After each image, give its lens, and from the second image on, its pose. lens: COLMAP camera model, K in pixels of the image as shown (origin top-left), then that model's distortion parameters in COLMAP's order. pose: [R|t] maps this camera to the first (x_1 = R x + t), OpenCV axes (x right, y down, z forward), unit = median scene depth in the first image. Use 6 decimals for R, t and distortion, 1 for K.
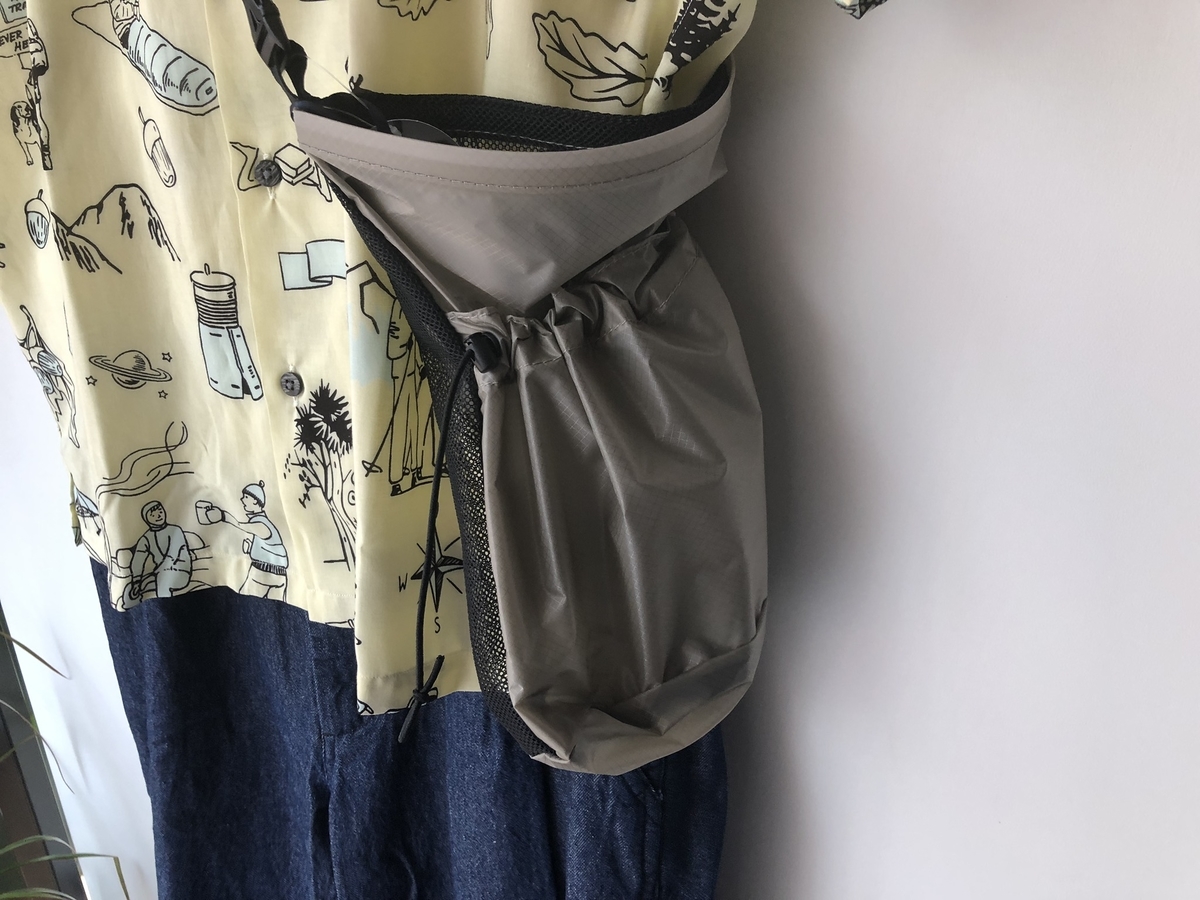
lens RADIAL K [[979.7, 0, 601.9], [0, 979.7, 430.8], [0, 0, 1]] dist [-0.009540, -0.001634]
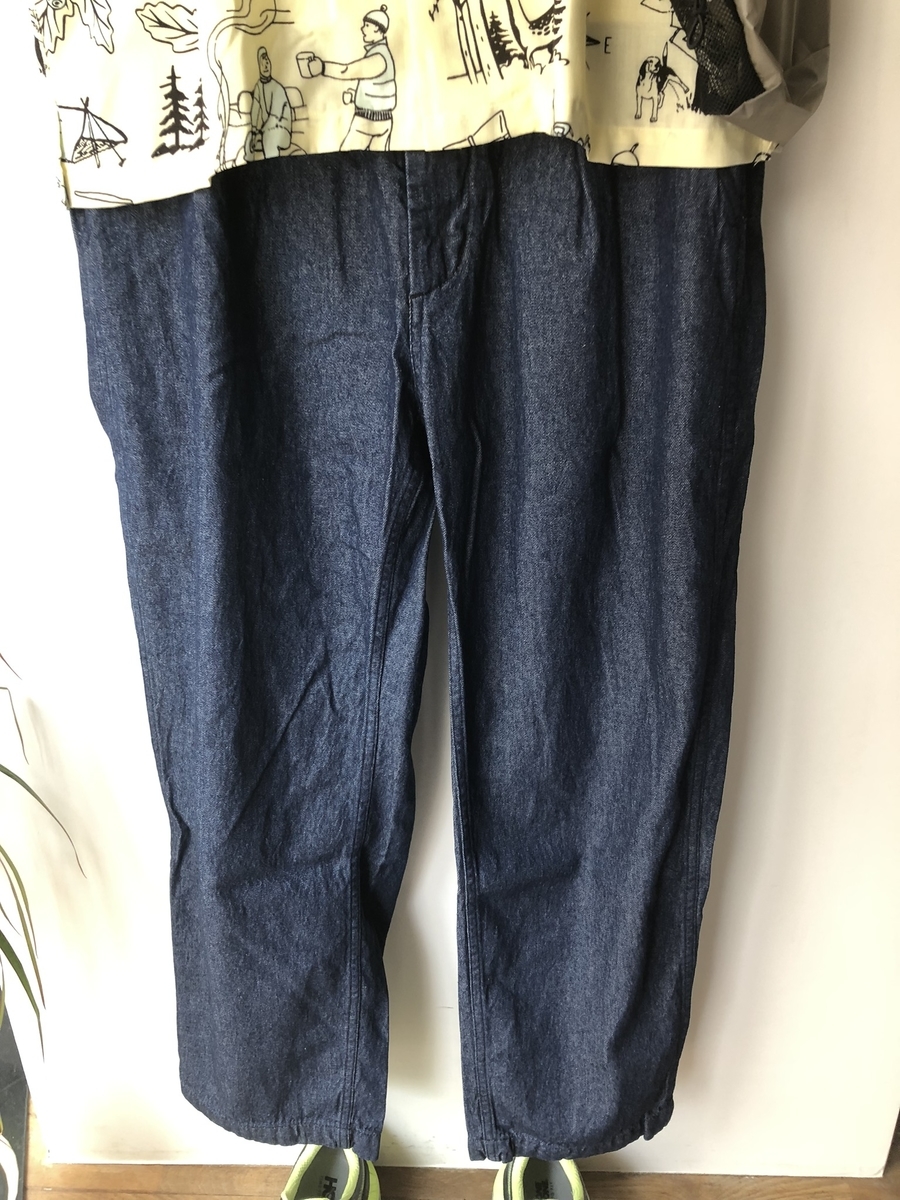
lens RADIAL K [[997.1, 0, 431.4], [0, 997.1, 597.2], [0, 0, 1]] dist [-0.008374, 0.046430]
pose [[0.907688, -0.183665, 0.377318, -0.804329], [0.177198, 0.982794, 0.052115, 0.628482], [-0.380398, 0.019556, 0.924616, -0.063298]]
